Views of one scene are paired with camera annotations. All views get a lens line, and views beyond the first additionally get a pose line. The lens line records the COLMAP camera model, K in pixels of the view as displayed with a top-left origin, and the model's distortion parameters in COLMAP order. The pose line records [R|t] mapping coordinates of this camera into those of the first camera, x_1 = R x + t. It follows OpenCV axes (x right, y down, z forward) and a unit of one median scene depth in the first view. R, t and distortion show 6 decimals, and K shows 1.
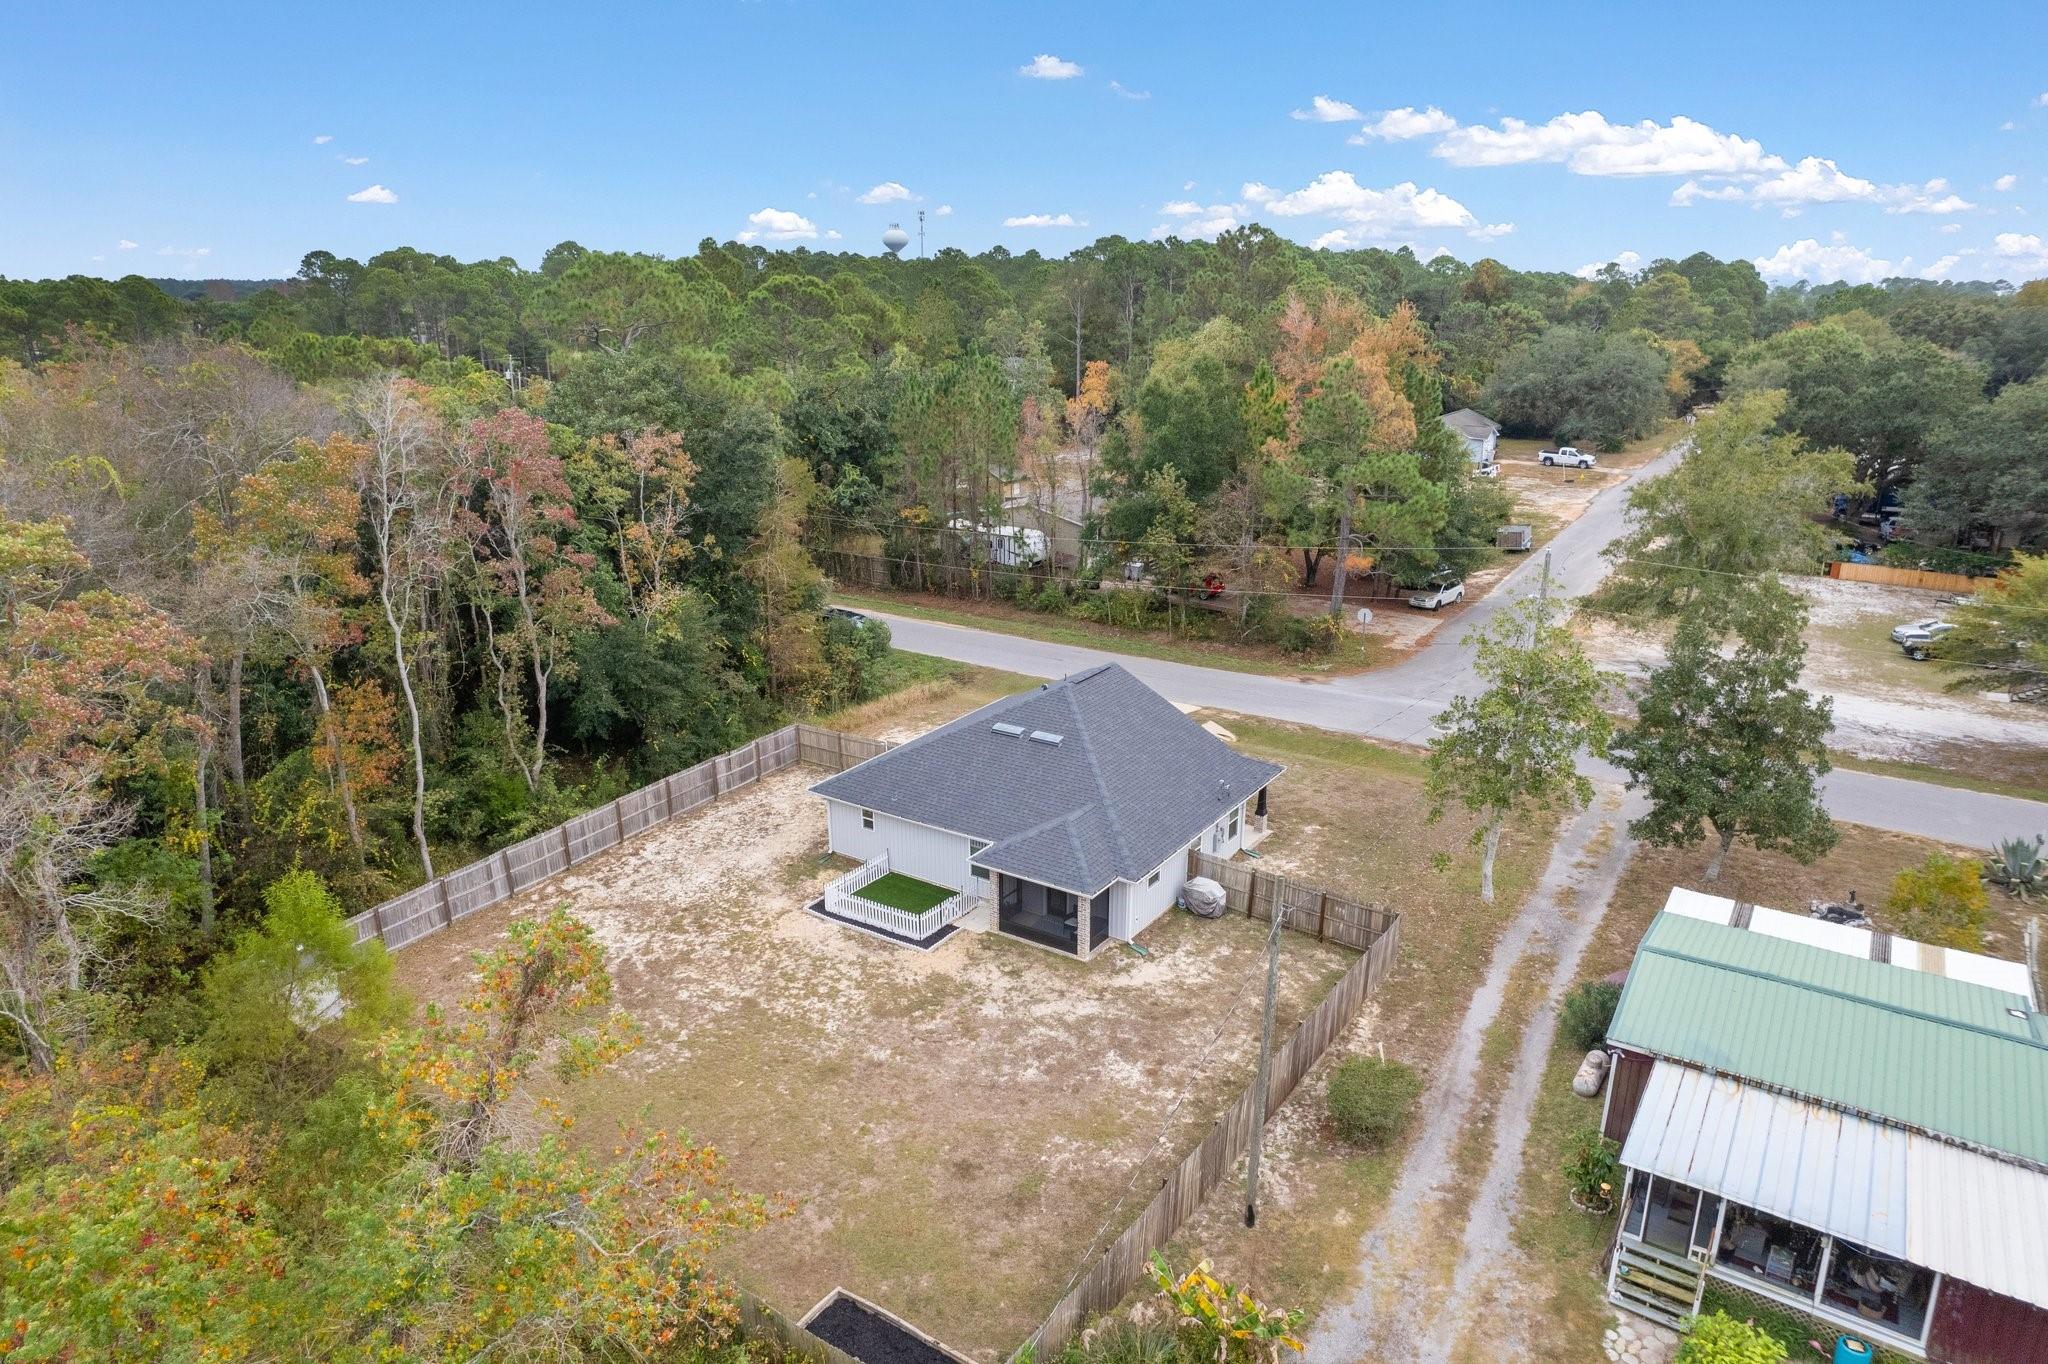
lens RADIAL K [[1313.2, 0, 1019.1], [0, 1313.2, 688.1], [0, 0, 1]] dist [-0.086512, 0.077762]
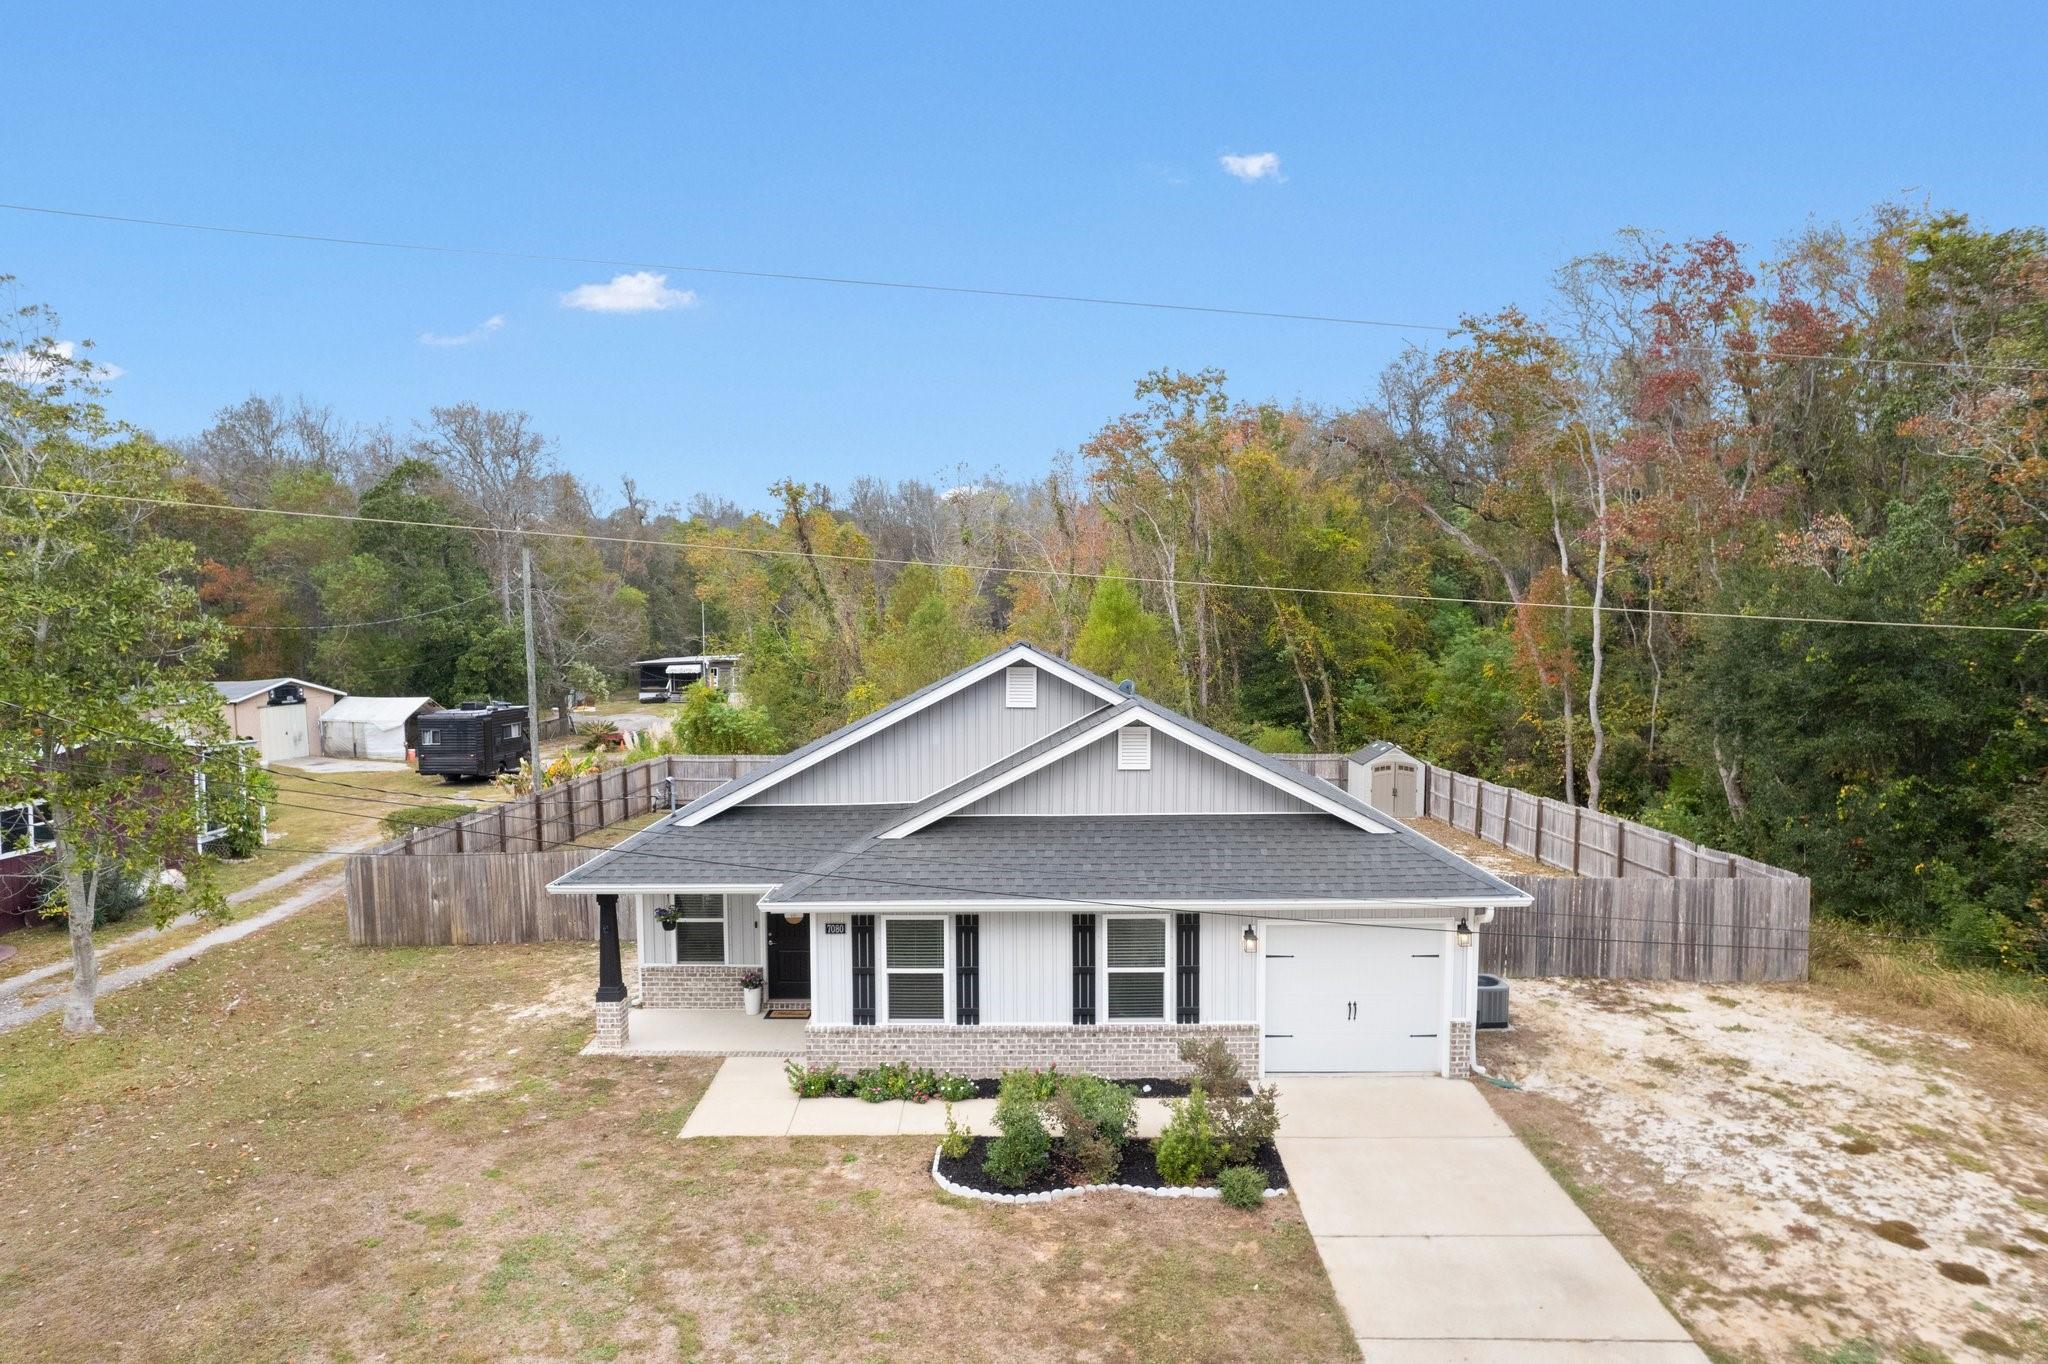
lens RADIAL K [[1313.2, 0, 1019.1], [0, 1313.2, 688.1], [0, 0, 1]] dist [-0.086512, 0.077762]
pose [[-0.836193, 0.039597, -0.547003, 0.375077], [-0.159483, 0.936731, 0.311608, -0.169542], [0.524734, 0.347803, -0.776973, 1.710708]]
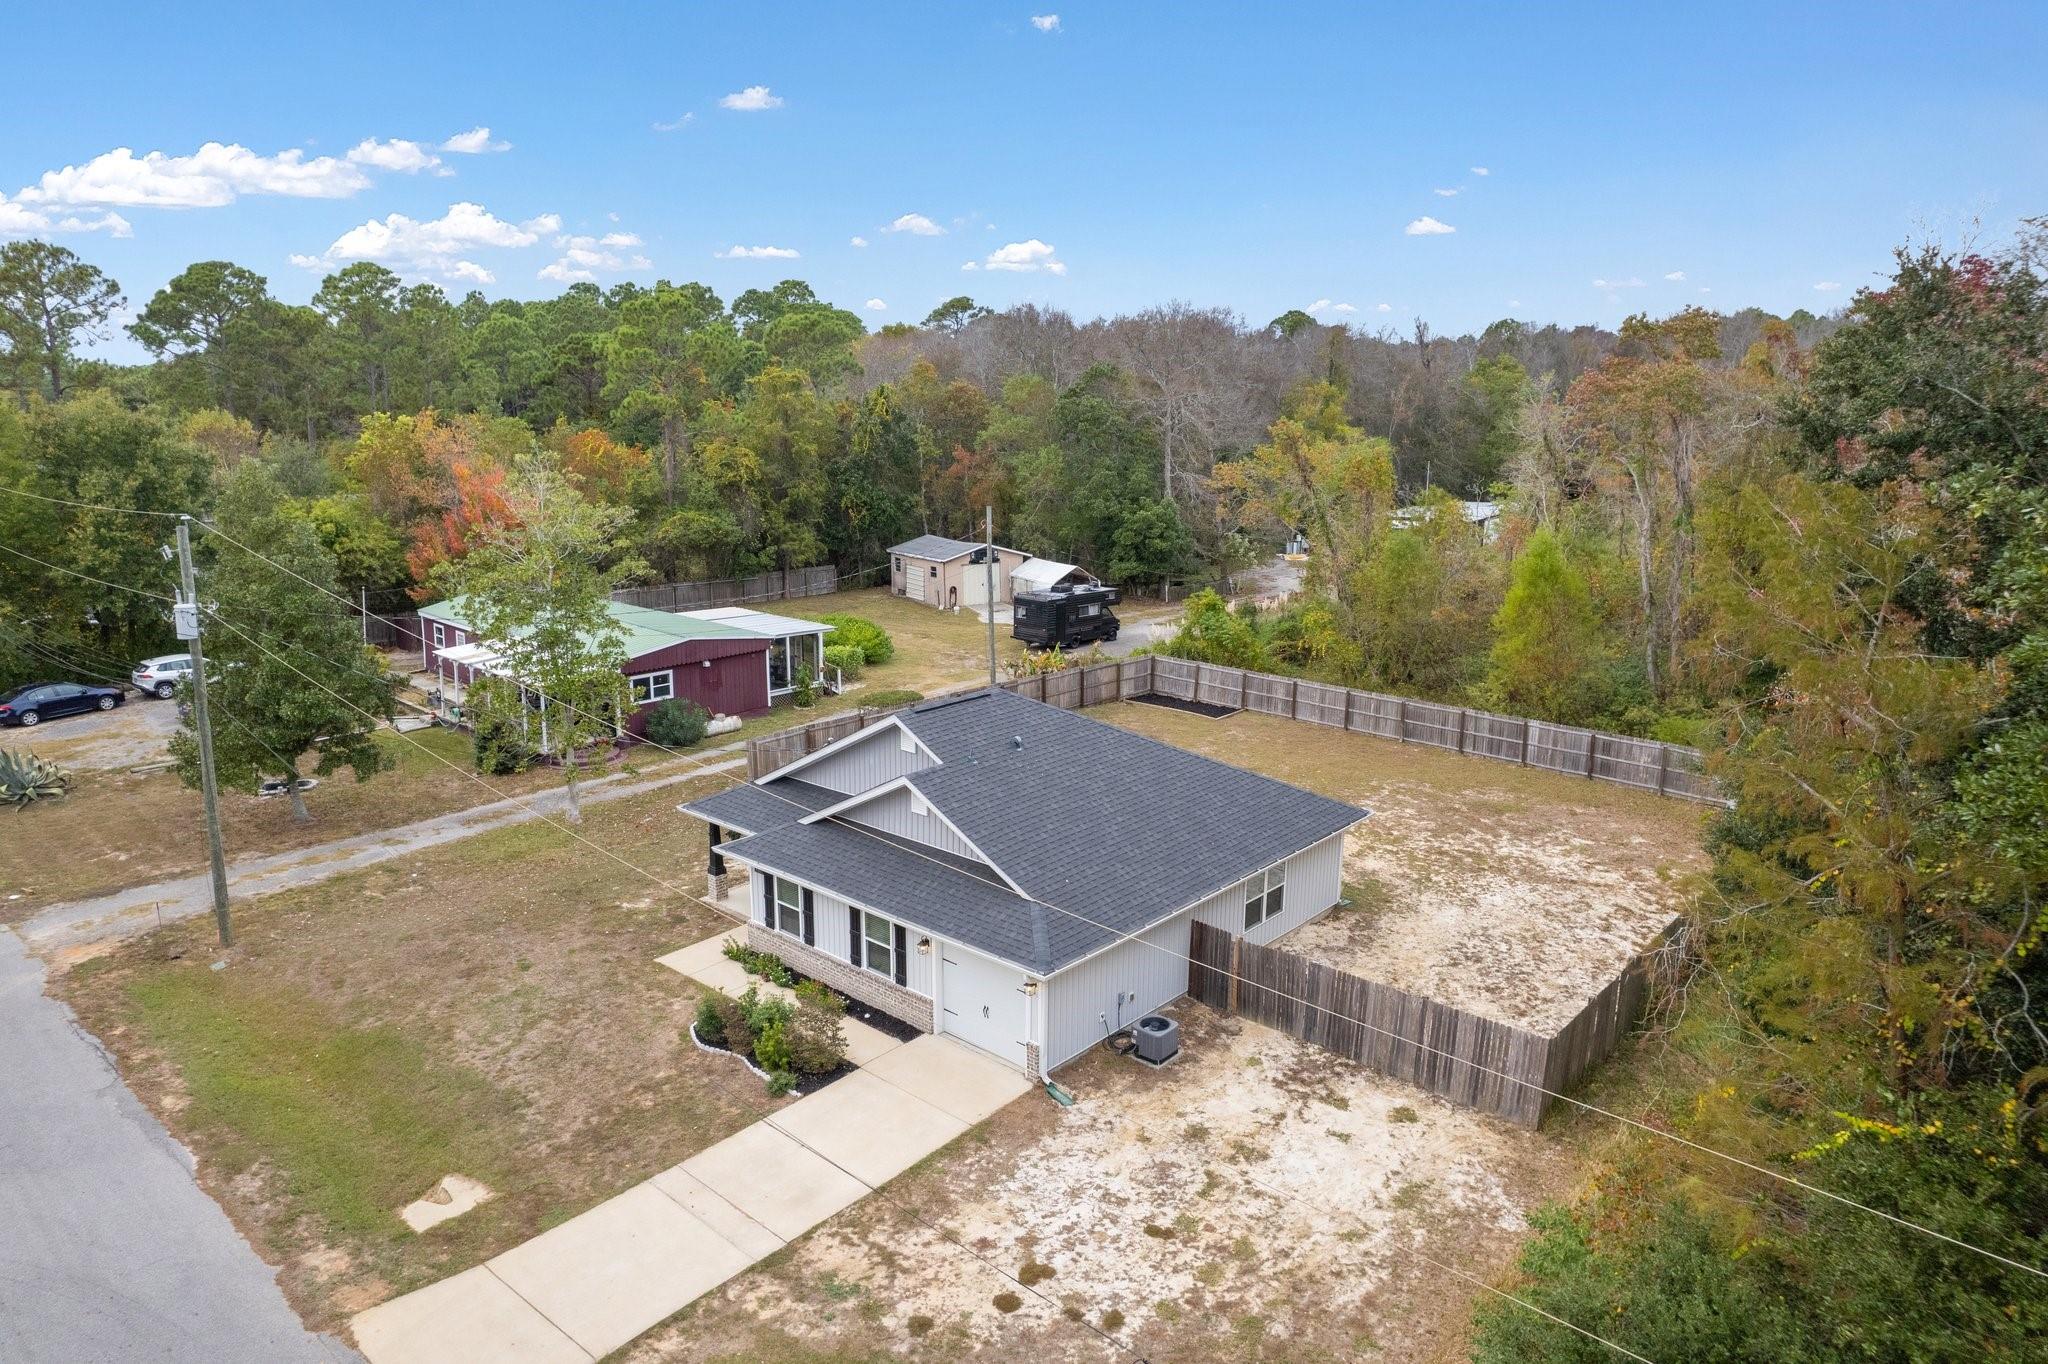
lens RADIAL K [[1313.2, 0, 1019.1], [0, 1313.2, 688.1], [0, 0, 1]] dist [-0.086512, 0.077762]
pose [[-0.989989, -0.032331, 0.137390, -0.081867], [0.042519, 0.859879, 0.508724, -0.424469], [-0.134587, 0.509473, -0.849896, 1.939976]]
